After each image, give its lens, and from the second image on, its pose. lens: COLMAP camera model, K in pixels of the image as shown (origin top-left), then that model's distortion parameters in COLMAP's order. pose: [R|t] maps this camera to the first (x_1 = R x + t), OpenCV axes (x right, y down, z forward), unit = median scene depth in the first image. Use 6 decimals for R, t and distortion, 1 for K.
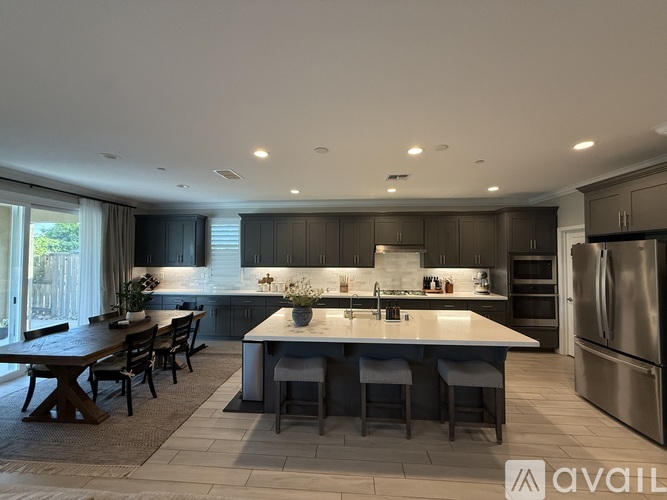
lens RADIAL K [[267.3, 0, 333.5], [0, 267.3, 250.0], [0, 0, 1]] dist [-0.000868, 0.000010]
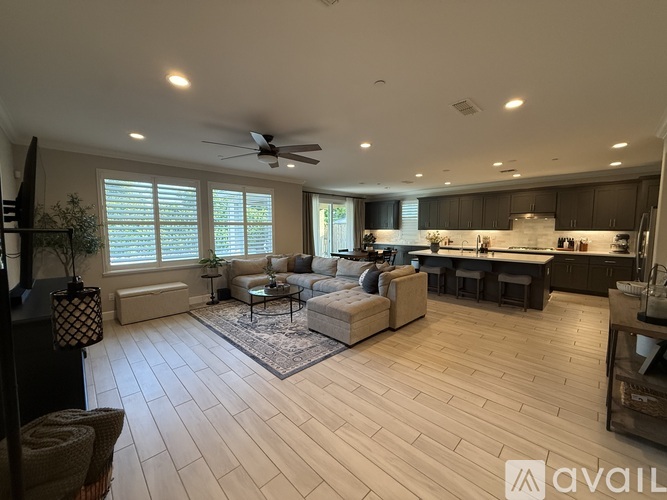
lens RADIAL K [[267.3, 0, 333.5], [0, 267.3, 250.0], [0, 0, 1]] dist [-0.000868, 0.000010]
pose [[0.758481, 0.051080, -0.649691, 0.355743], [0.018413, 0.994846, 0.099713, 0.012799], [0.651435, -0.087593, 0.753631, -0.638118]]
